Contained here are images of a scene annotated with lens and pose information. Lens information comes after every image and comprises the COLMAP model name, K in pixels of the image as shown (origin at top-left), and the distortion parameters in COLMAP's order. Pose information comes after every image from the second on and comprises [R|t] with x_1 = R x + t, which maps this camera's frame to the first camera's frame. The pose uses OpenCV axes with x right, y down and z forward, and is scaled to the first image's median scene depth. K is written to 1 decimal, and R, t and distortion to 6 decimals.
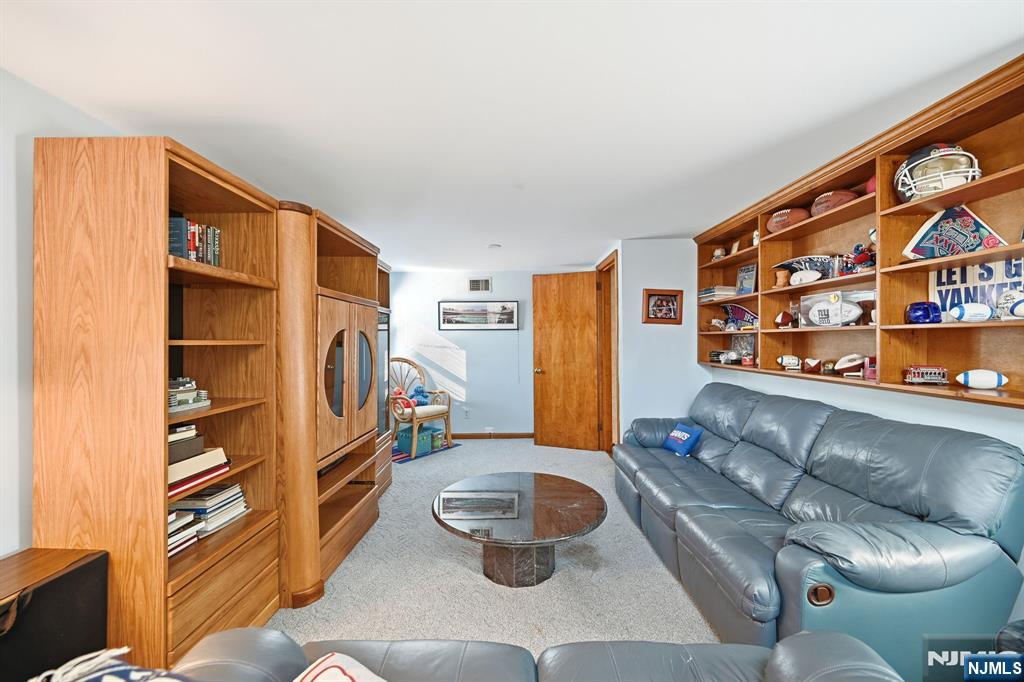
lens RADIAL K [[403.2, 0, 515.3], [0, 403.2, 335.4], [0, 0, 1]] dist [0.000445, 0.000006]
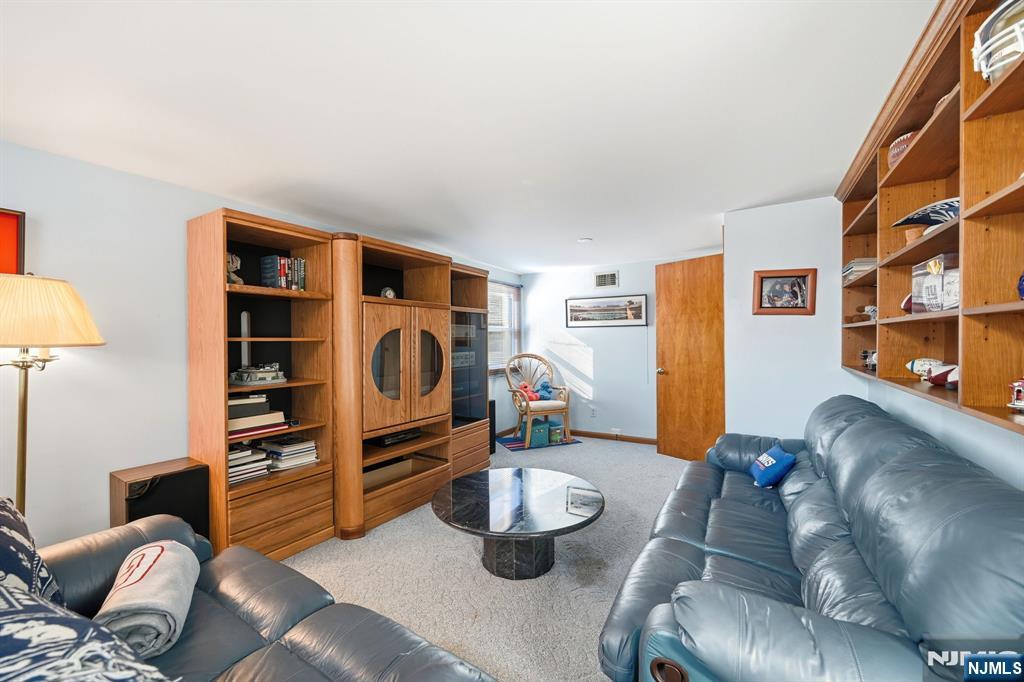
lens RADIAL K [[406.2, 0, 513.5], [0, 406.2, 338.0], [0, 0, 1]] dist [-0.000428, -0.000174]
pose [[0.858581, -0.003187, -0.512668, 0.319589], [0.009597, 0.999905, 0.009856, 0.002900], [0.512588, -0.013382, 0.858530, 0.076509]]
